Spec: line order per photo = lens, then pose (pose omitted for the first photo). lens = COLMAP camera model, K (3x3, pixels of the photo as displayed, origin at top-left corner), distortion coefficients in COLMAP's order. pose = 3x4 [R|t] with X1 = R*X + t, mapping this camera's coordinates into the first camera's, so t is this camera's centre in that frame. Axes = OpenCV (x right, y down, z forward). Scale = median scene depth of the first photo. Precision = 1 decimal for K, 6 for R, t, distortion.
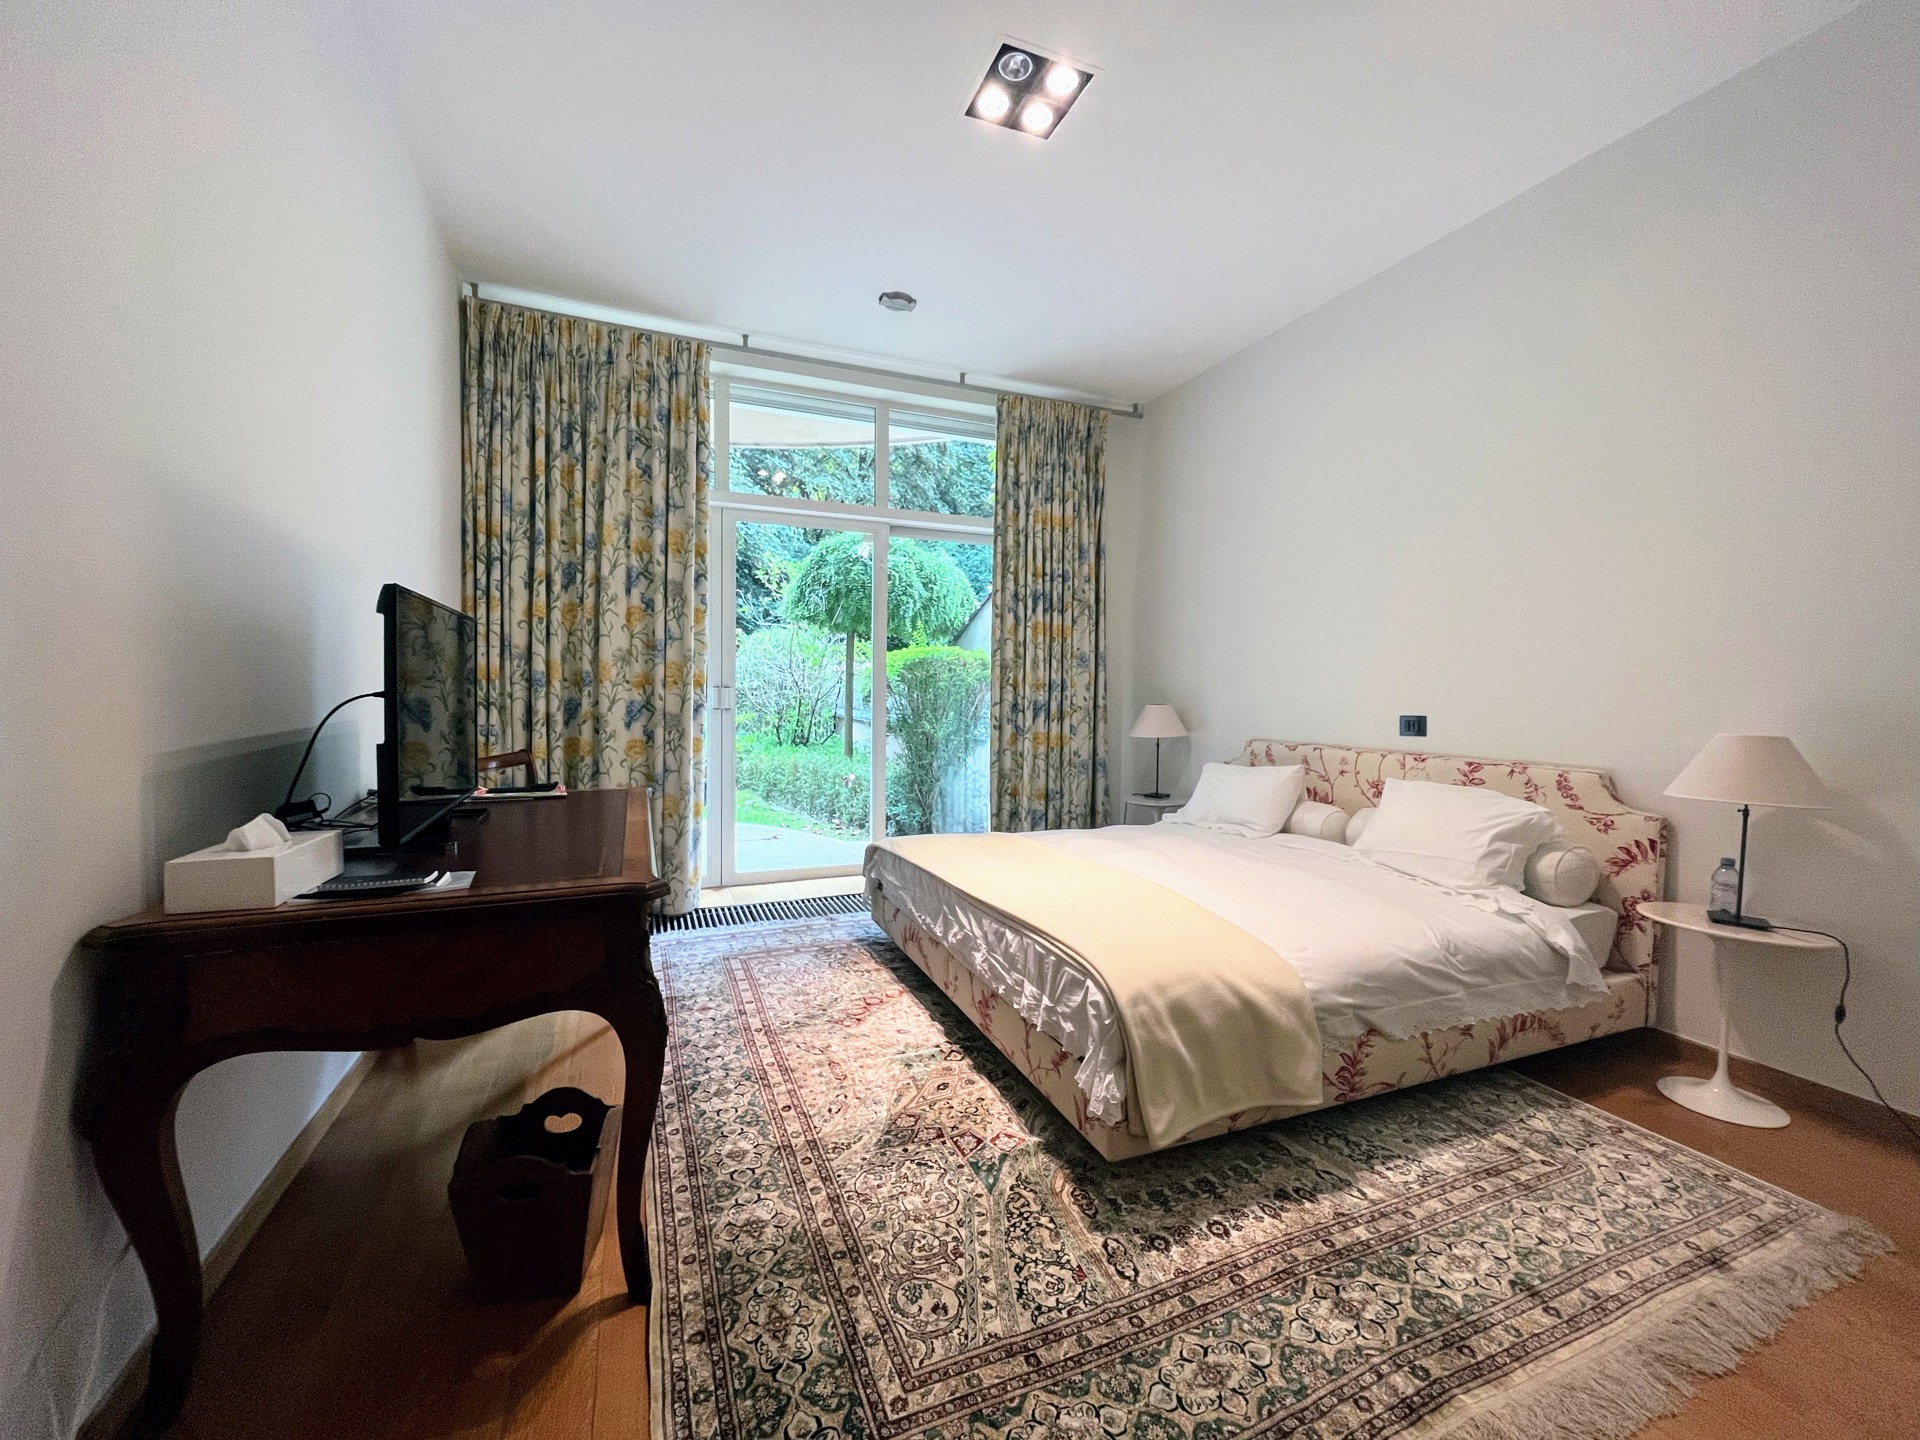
lens RADIAL K [[772.1, 0, 960.1], [0, 772.1, 715.1], [0, 0, 1]] dist [-0.002228, -0.000270]
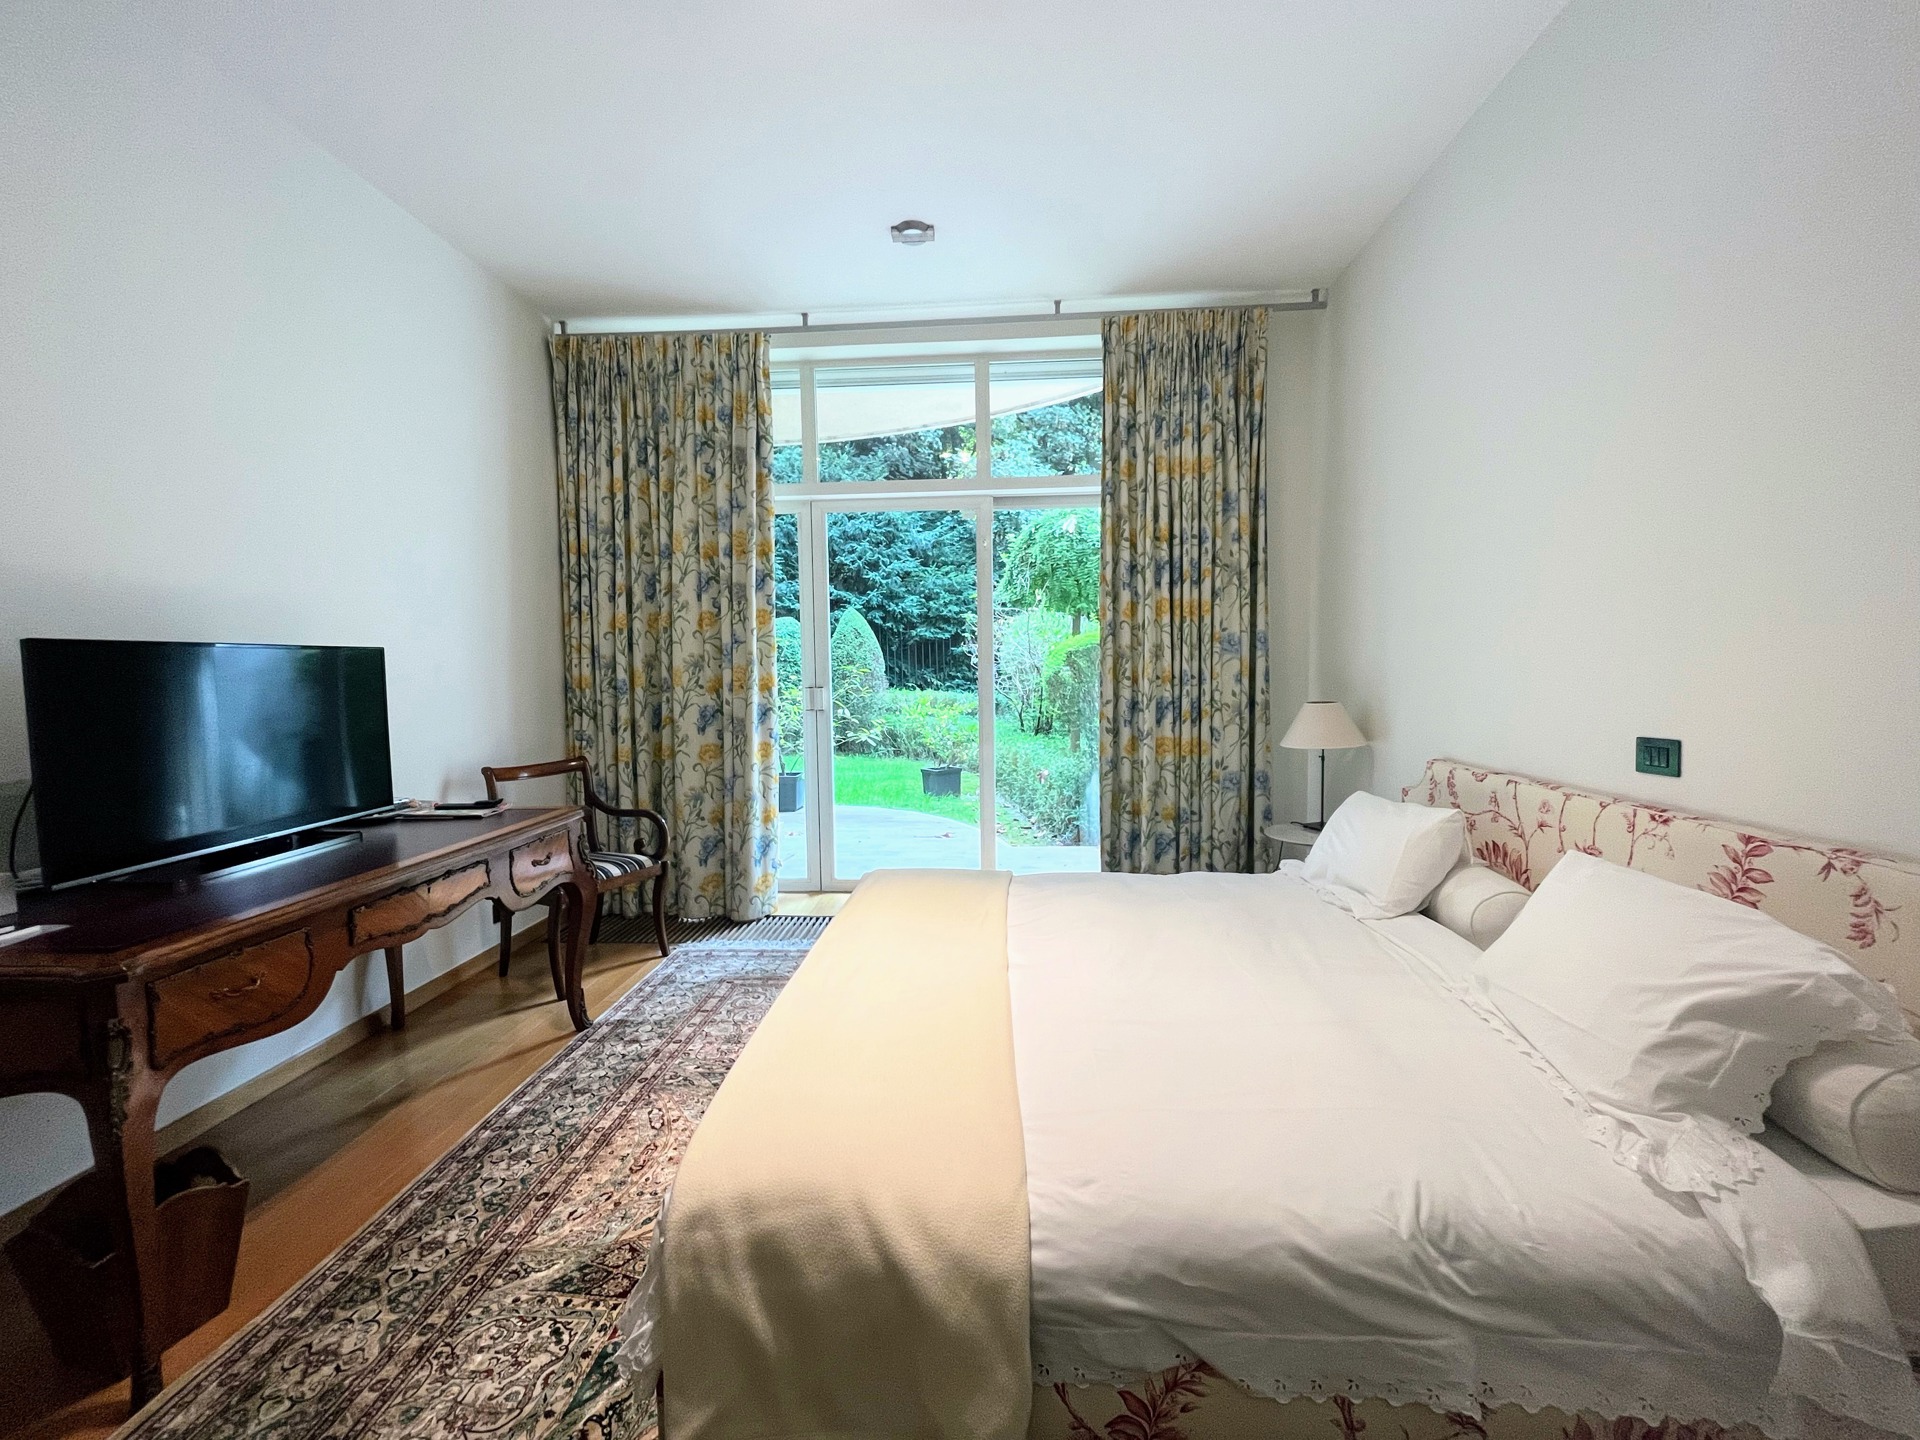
lens RADIAL K [[772.1, 0, 960.5], [0, 772.1, 715.3], [0, 0, 1]] dist [-0.002228, -0.000270]
pose [[0.899901, 0.002976, -0.436083, 0.332574], [0.011080, 0.999498, 0.029685, -0.033656], [0.435953, -0.031546, 0.899417, 0.246984]]
